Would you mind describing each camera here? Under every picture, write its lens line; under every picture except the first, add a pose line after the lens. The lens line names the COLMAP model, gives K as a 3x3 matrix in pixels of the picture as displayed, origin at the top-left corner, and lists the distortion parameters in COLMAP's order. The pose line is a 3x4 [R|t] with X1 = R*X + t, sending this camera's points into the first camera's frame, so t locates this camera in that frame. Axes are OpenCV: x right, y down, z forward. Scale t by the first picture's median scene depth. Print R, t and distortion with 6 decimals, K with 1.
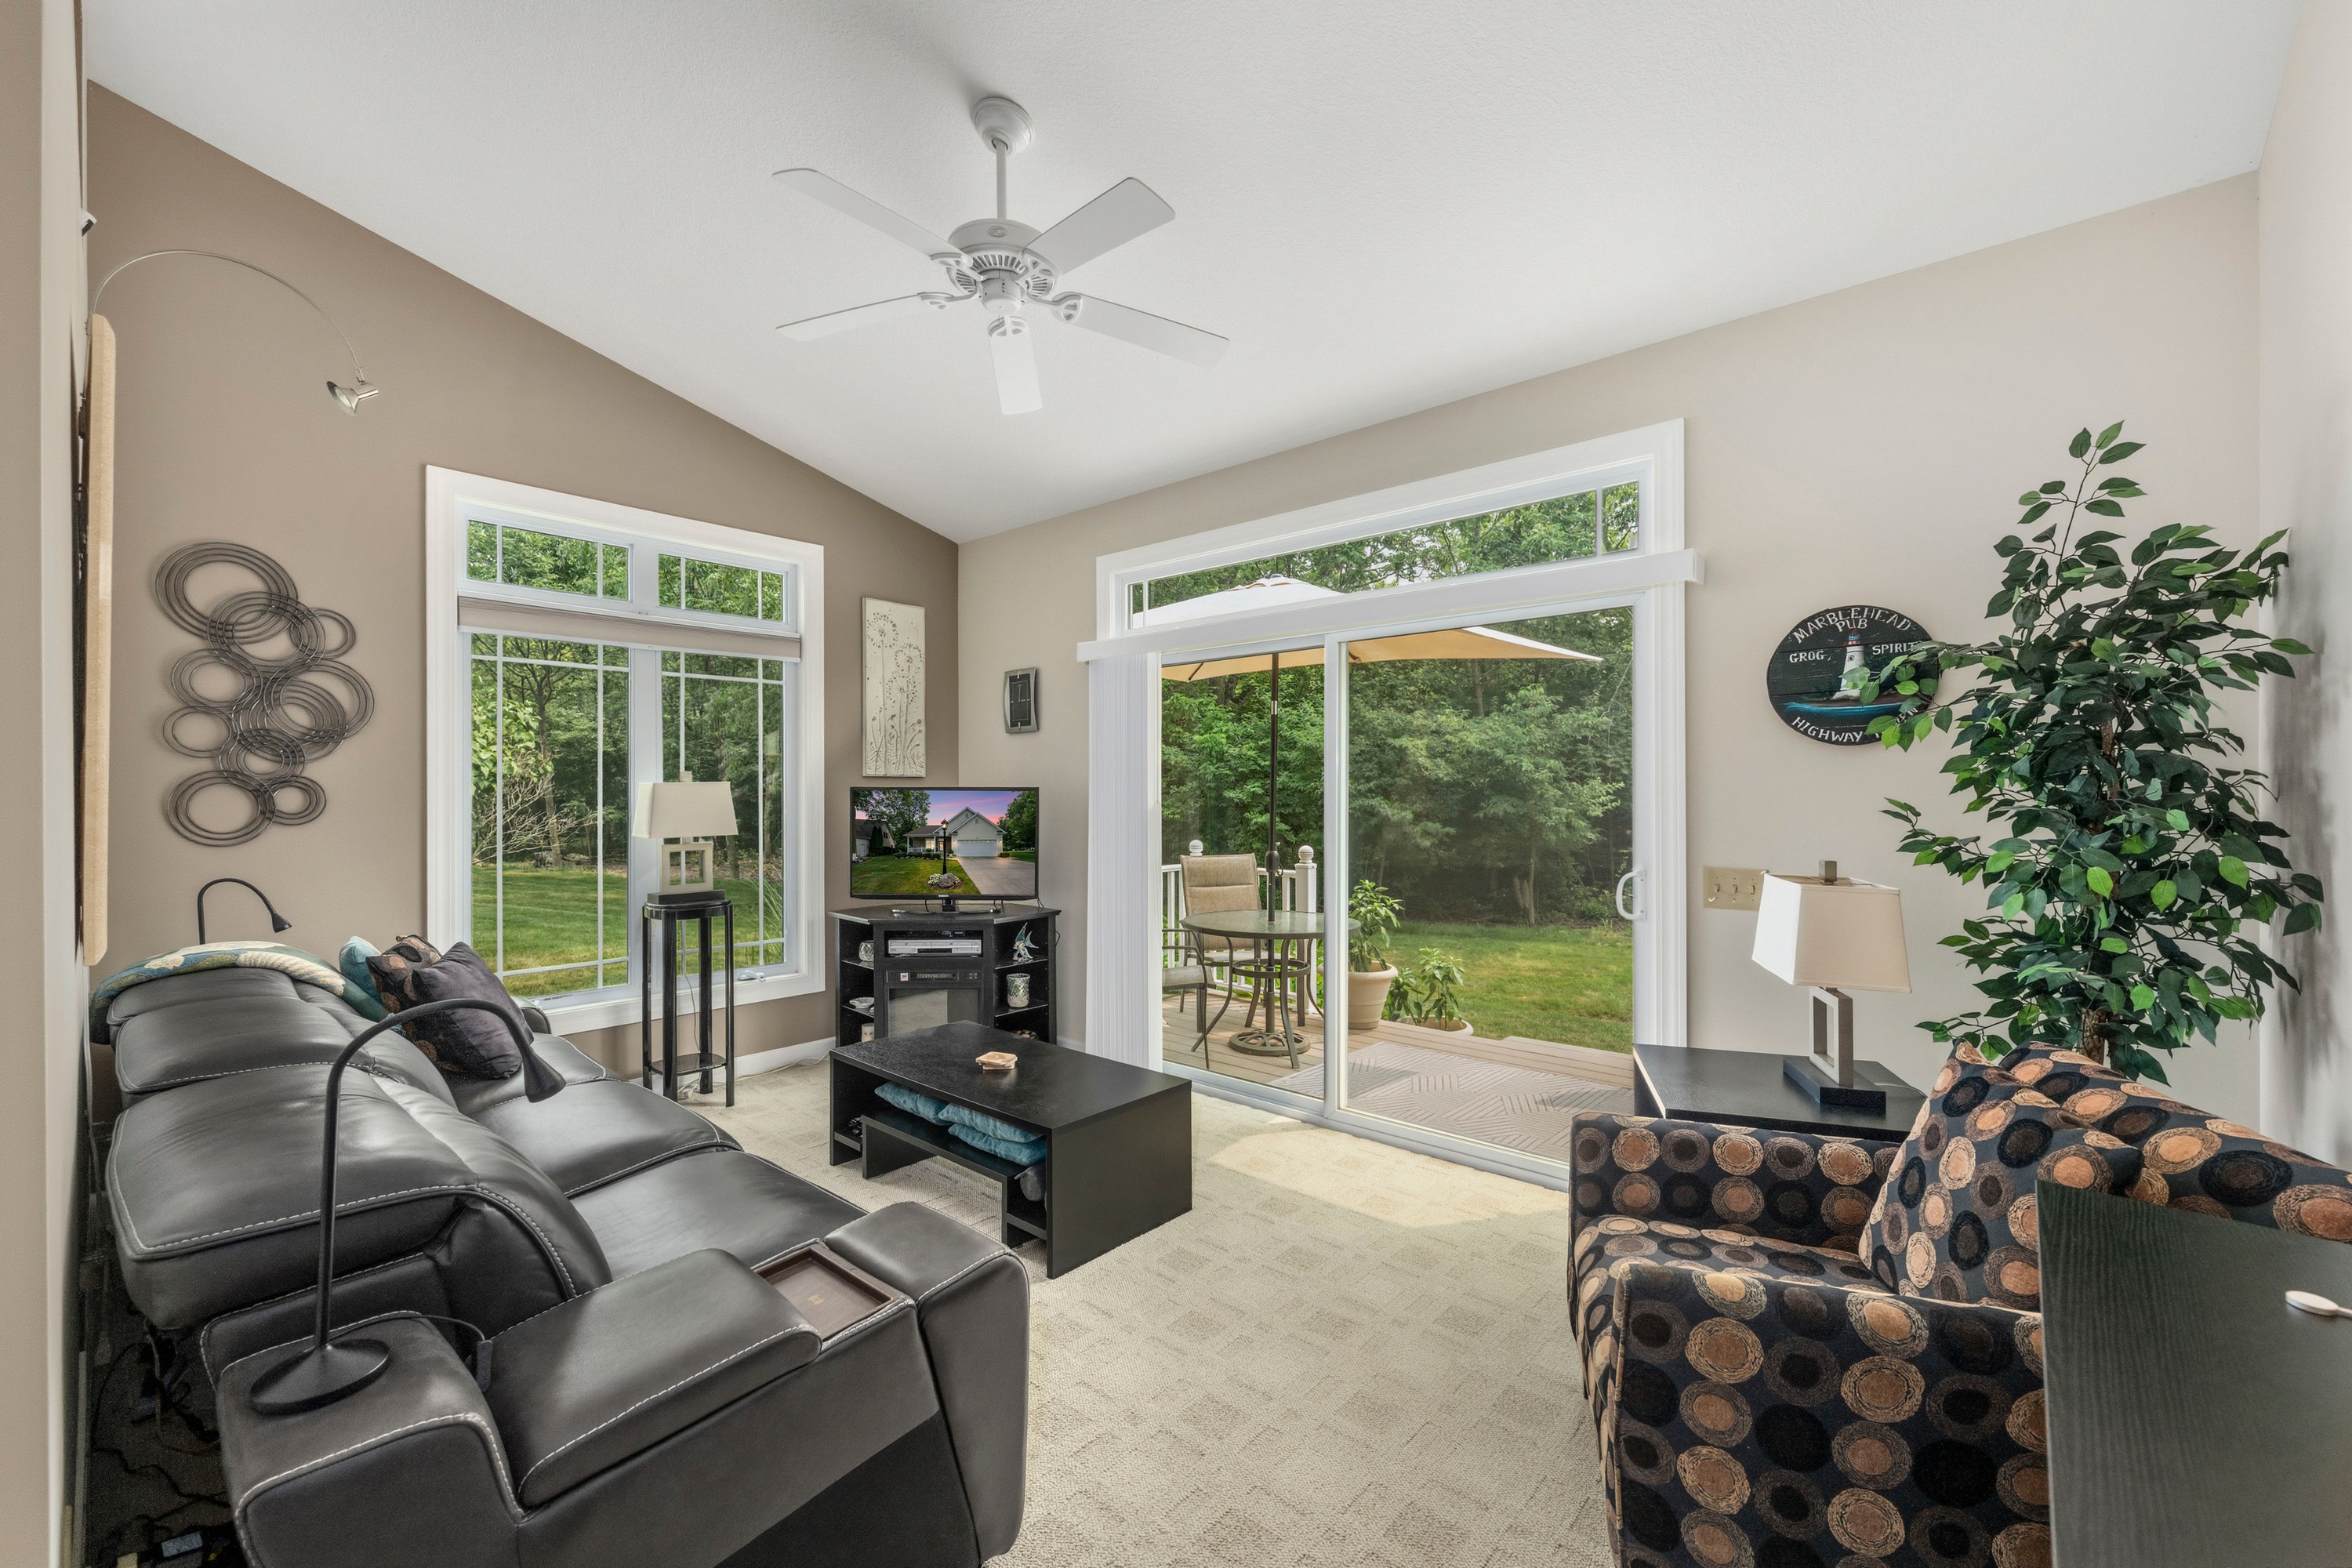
lens RADIAL K [[938.9, 0, 1171.3], [0, 938.9, 790.8], [0, 0, 1]] dist [-0.000630, -0.000145]
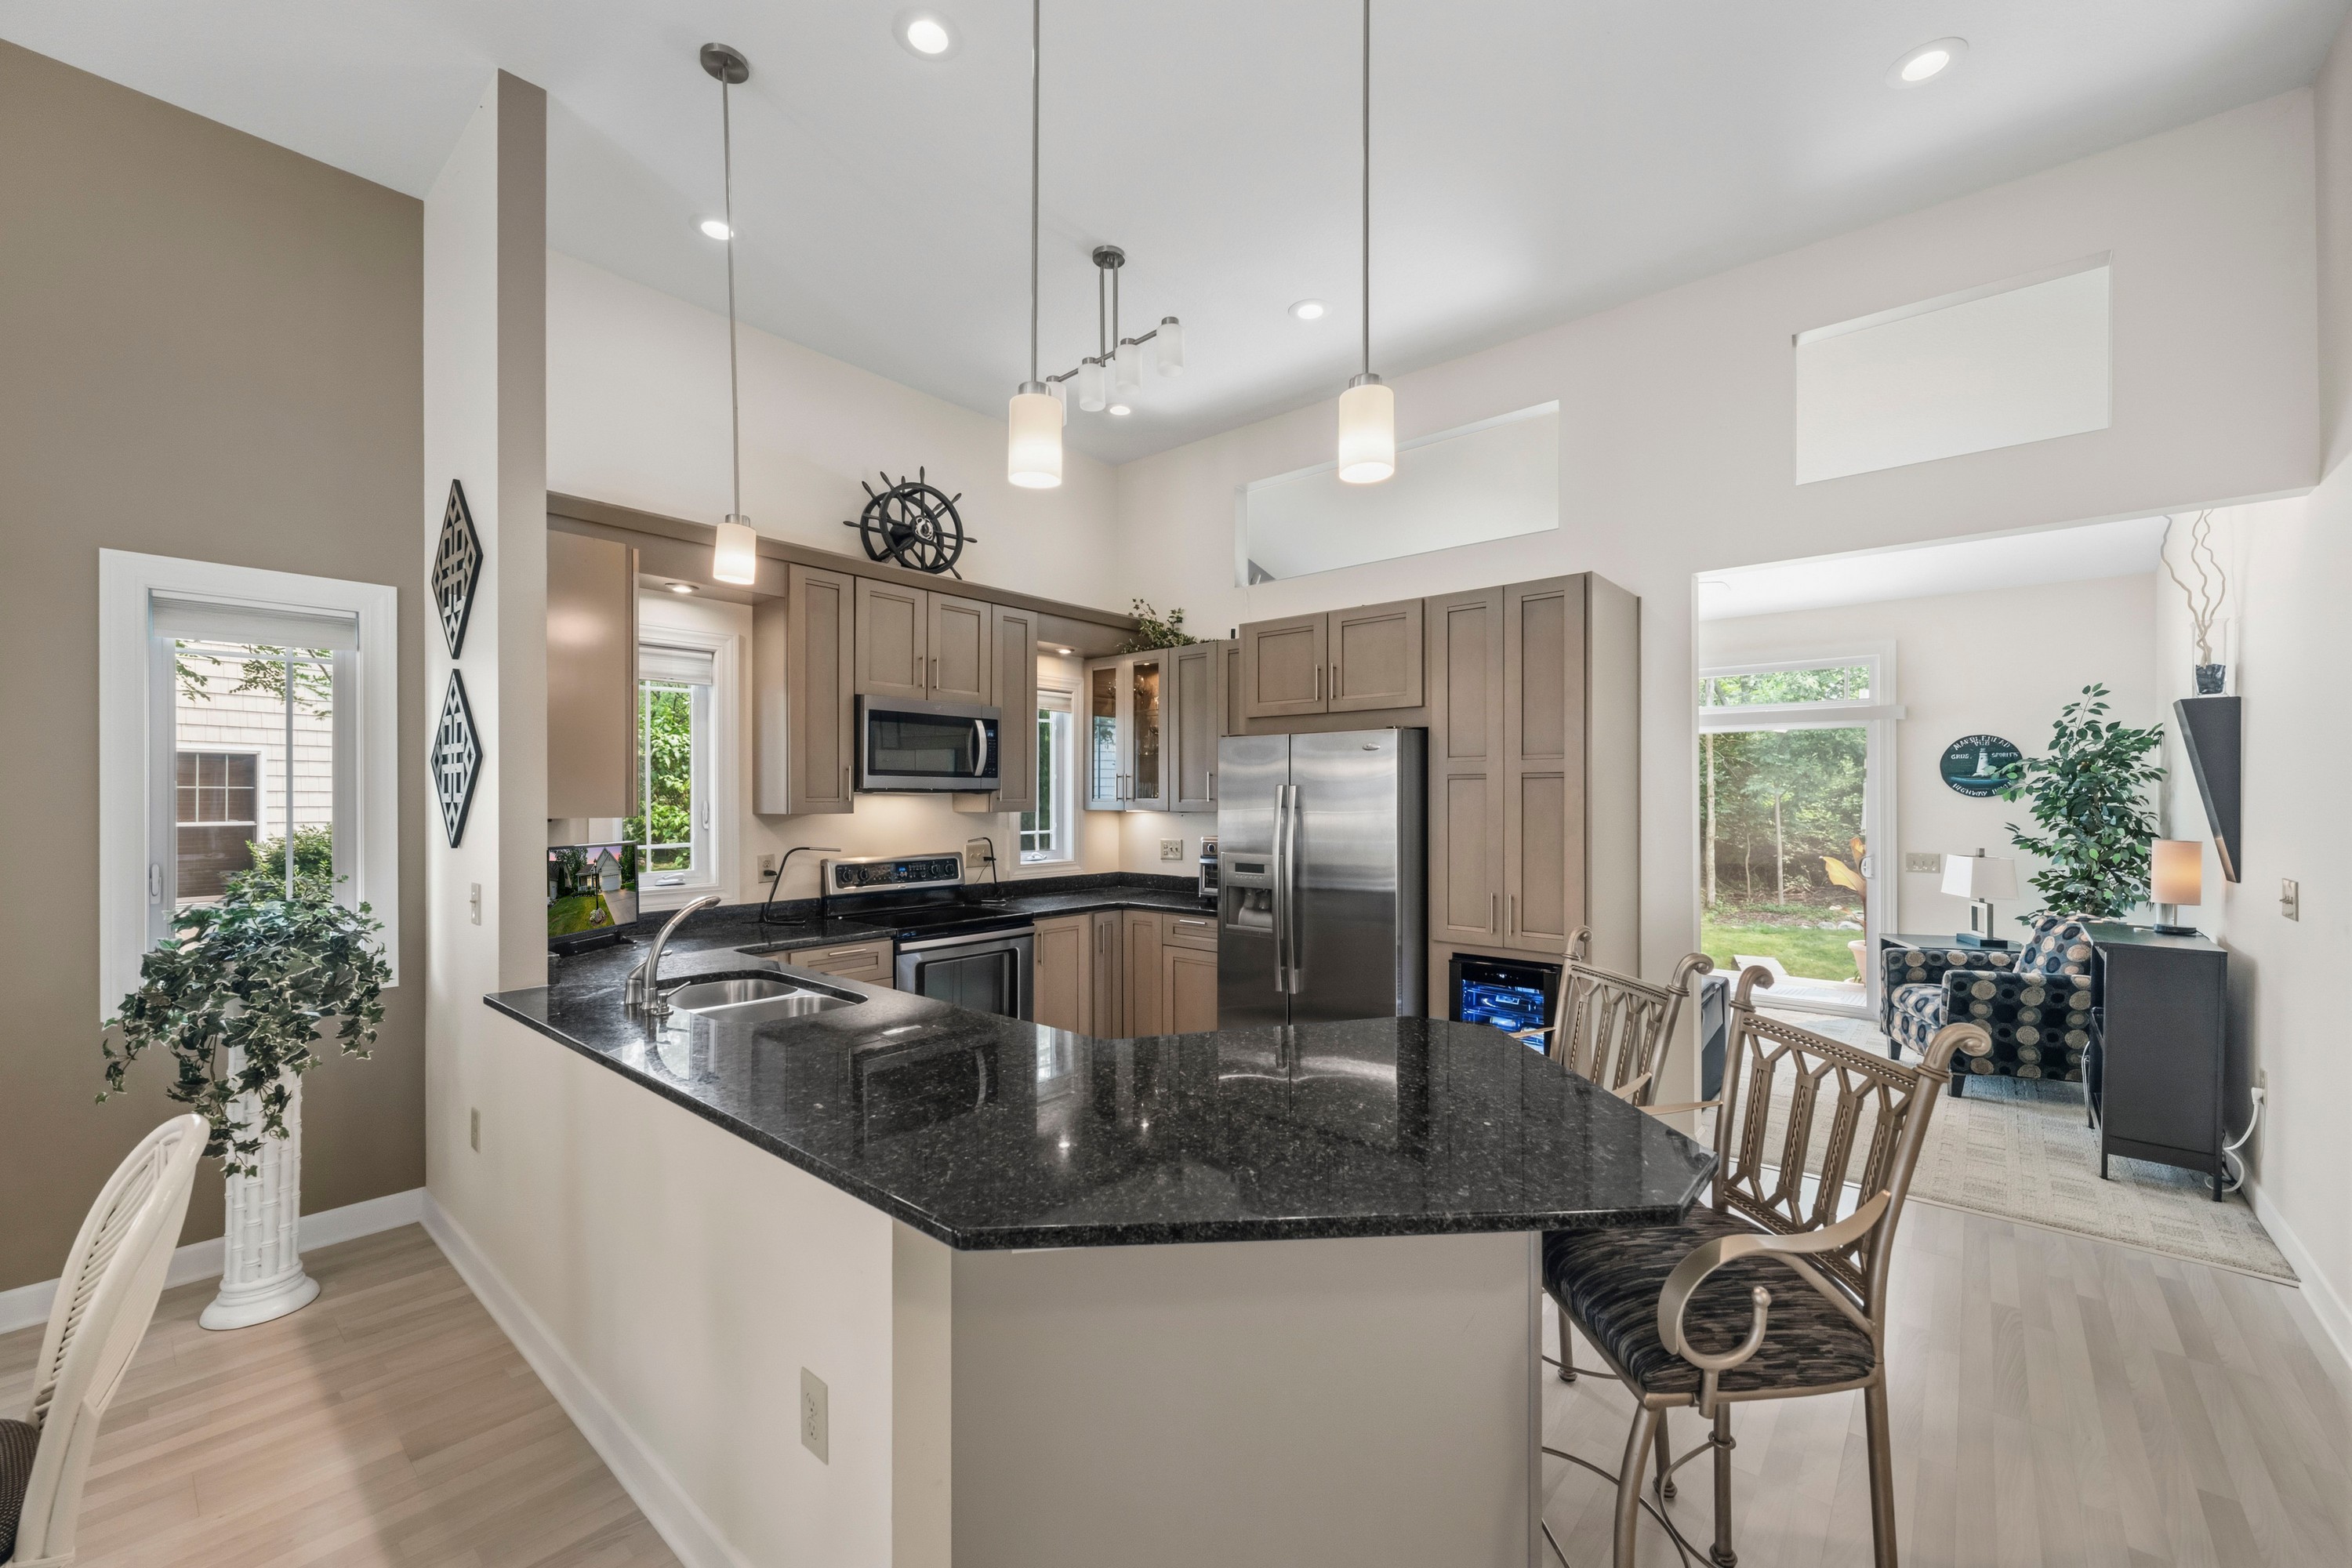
lens RADIAL K [[938.9, 0, 1171.3], [0, 938.9, 790.8], [0, 0, 1]] dist [-0.000630, -0.000145]
pose [[0.999929, 0.006205, 0.010135, -1.558291], [-0.006148, 0.999965, -0.005586, -0.050679], [-0.010169, 0.005524, 0.999933, -1.540590]]
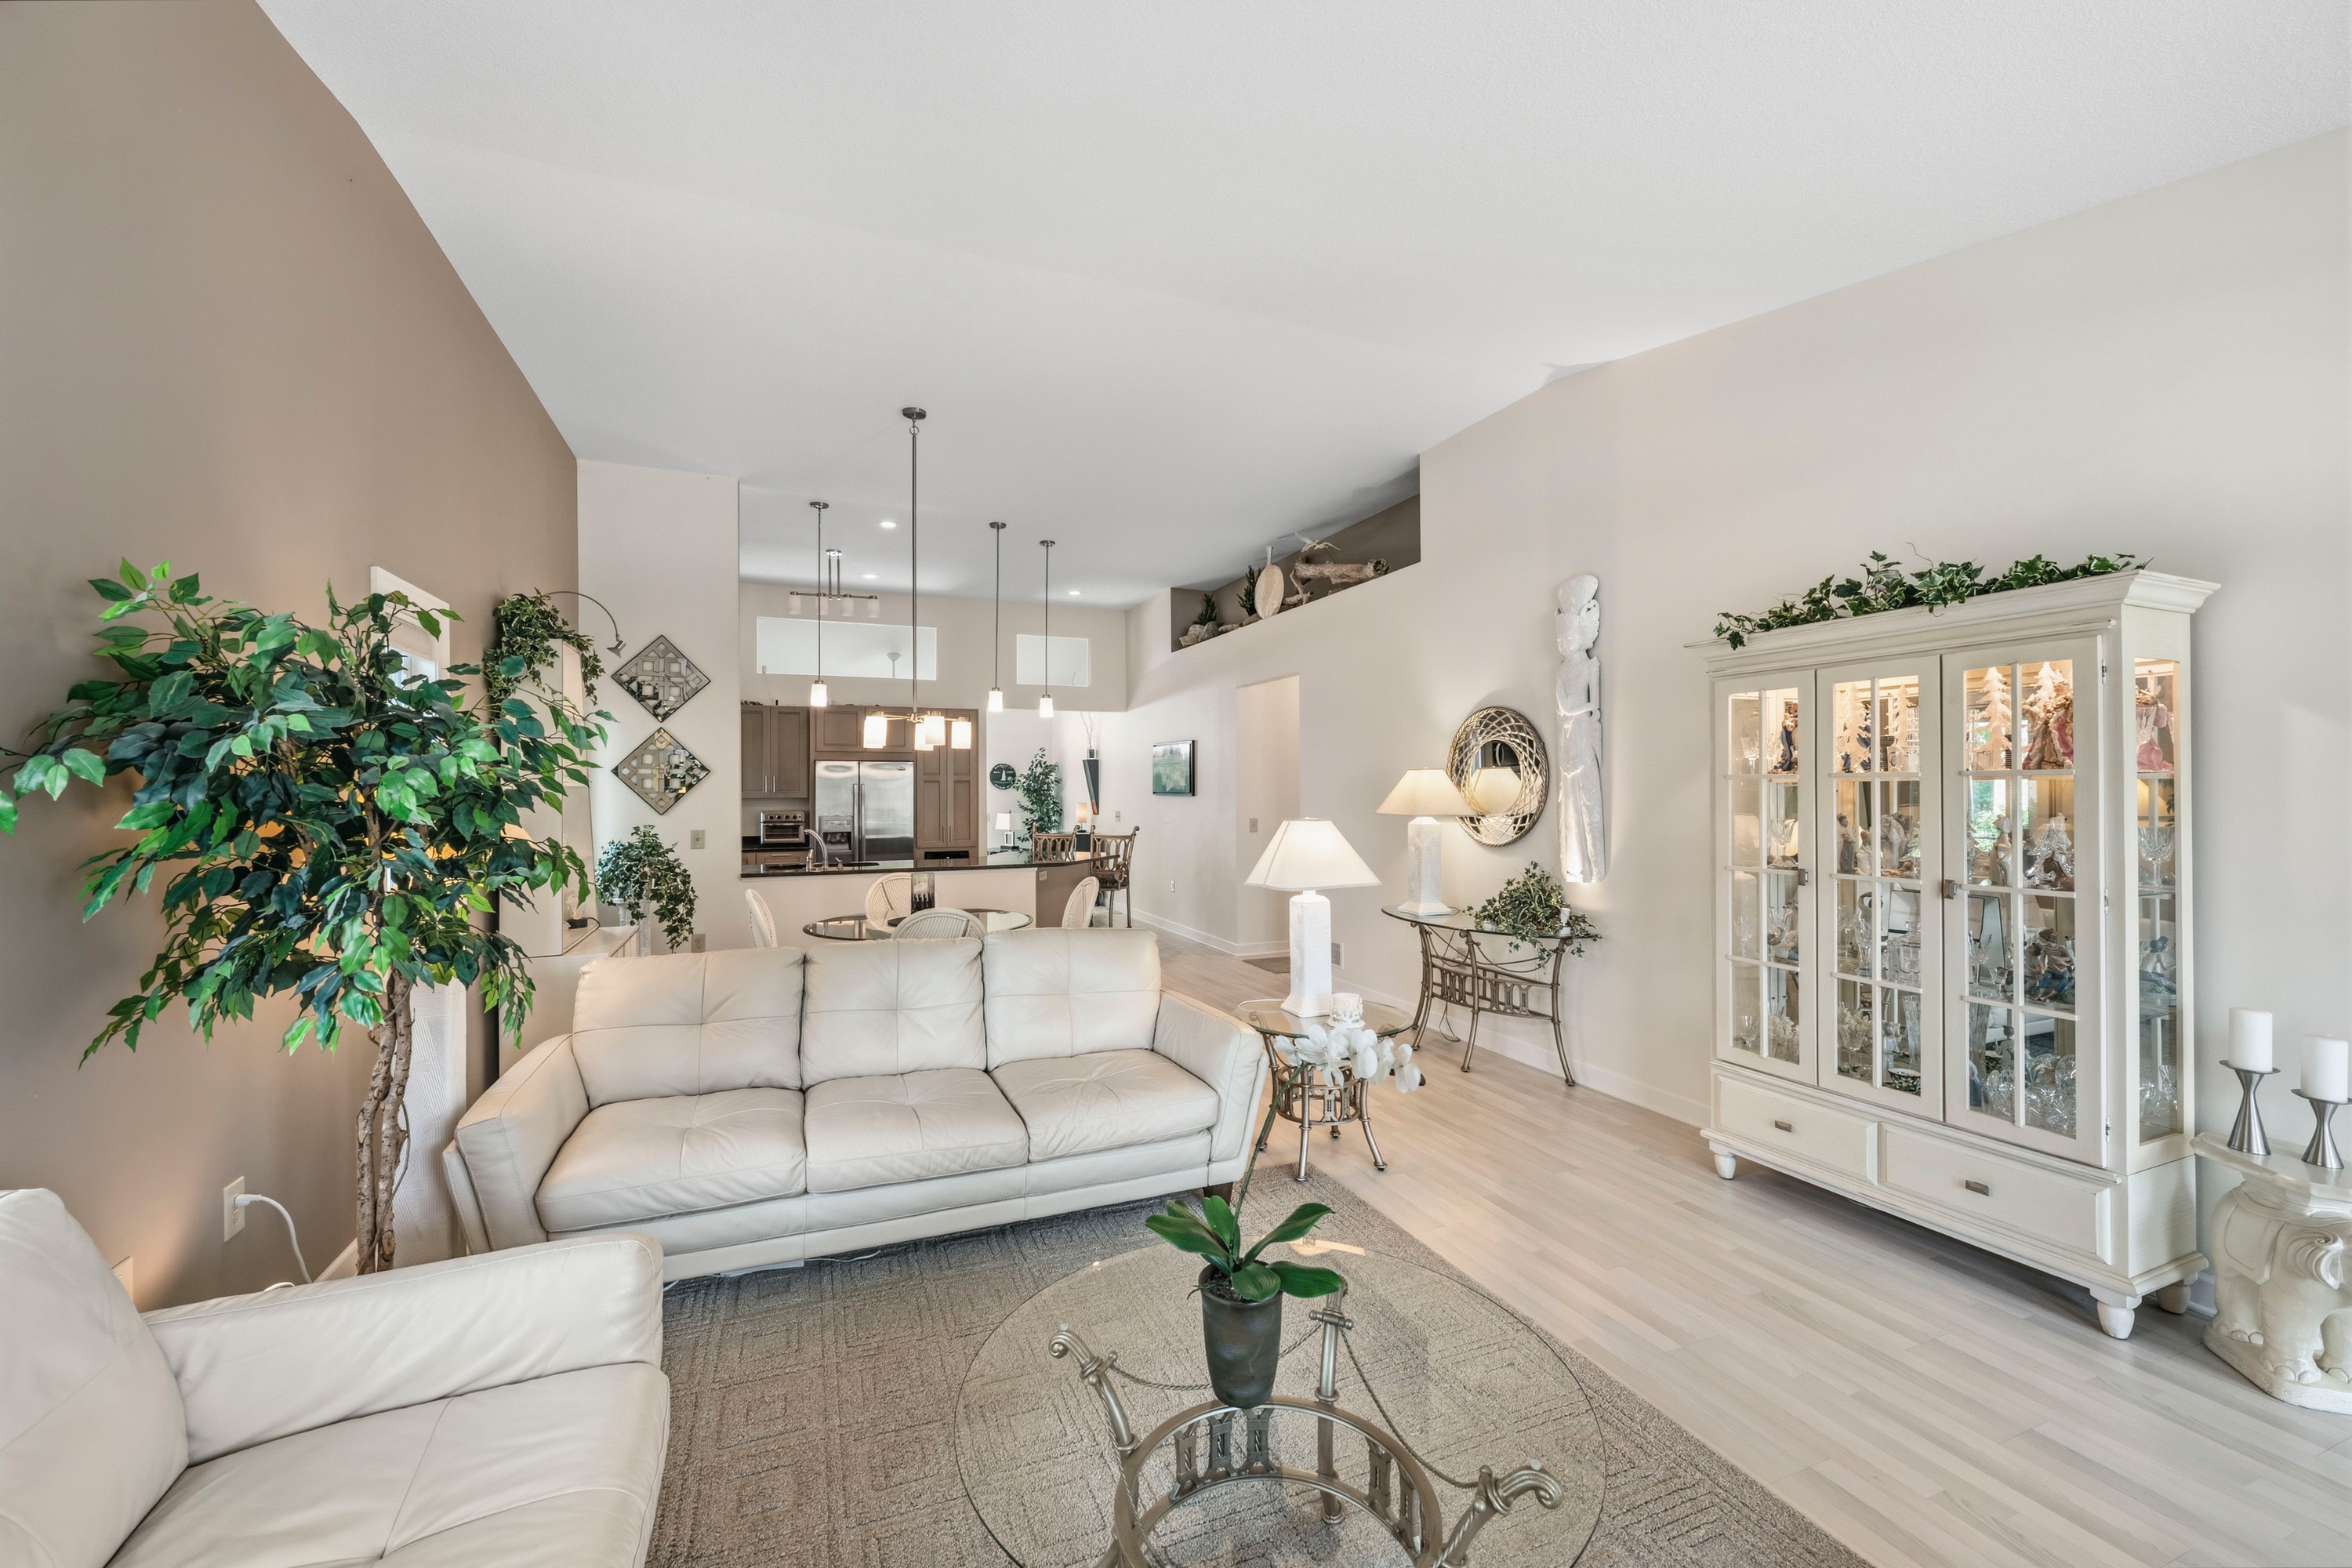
lens RADIAL K [[930.3, 0, 1176.0], [0, 930.3, 784.0], [0, 0, 1]] dist [-0.000372, -0.000033]
pose [[0.441602, 0.010308, 0.897152, -4.618761], [-0.002338, 0.999944, -0.010339, -0.033694], [-0.897208, 0.002468, 0.441601, -2.861309]]
